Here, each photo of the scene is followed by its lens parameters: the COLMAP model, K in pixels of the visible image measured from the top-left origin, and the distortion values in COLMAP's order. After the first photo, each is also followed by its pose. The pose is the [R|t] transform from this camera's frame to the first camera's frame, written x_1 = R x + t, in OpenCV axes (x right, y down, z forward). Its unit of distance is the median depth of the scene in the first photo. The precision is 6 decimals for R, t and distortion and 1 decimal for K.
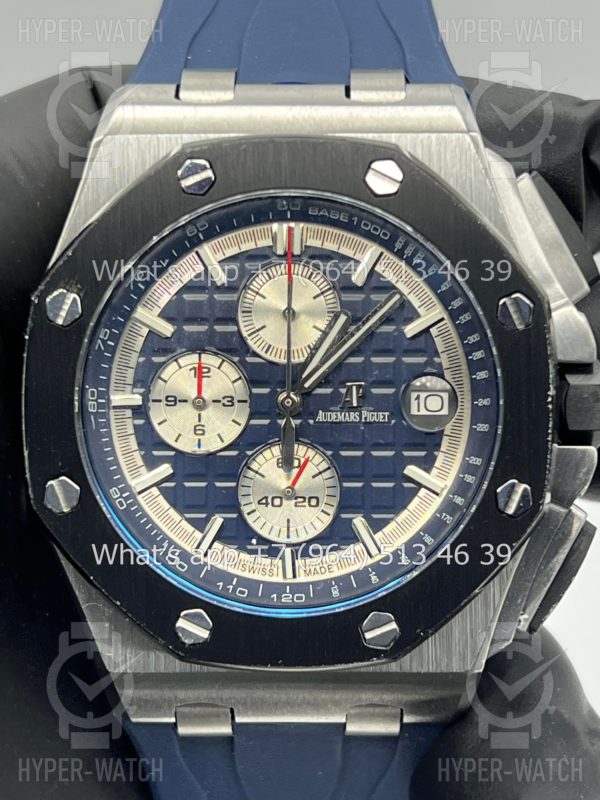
lens RADIAL K [[1867.3, 0, 298.7], [0, 1867.3, 397.9], [0, 0, 1]] dist [0.255541, 0.000000]
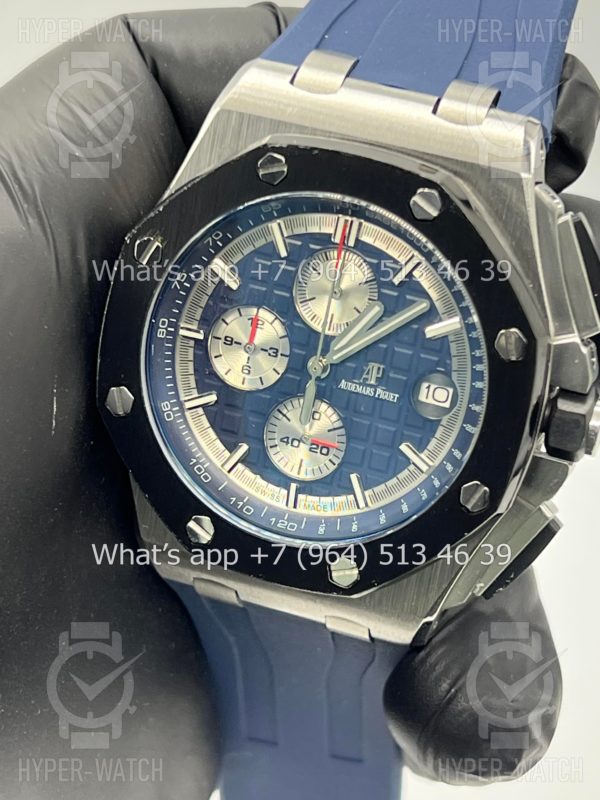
lens RADIAL K [[1867.3, 0, 299.7], [0, 1867.3, 402.0], [0, 0, 1]] dist [0.255541, 0.000000]
pose [[0.947235, 0.239660, -0.212859, 0.239635], [-0.194465, 0.957560, 0.212747, -0.224948], [0.254812, -0.160128, 0.953640, -0.132918]]
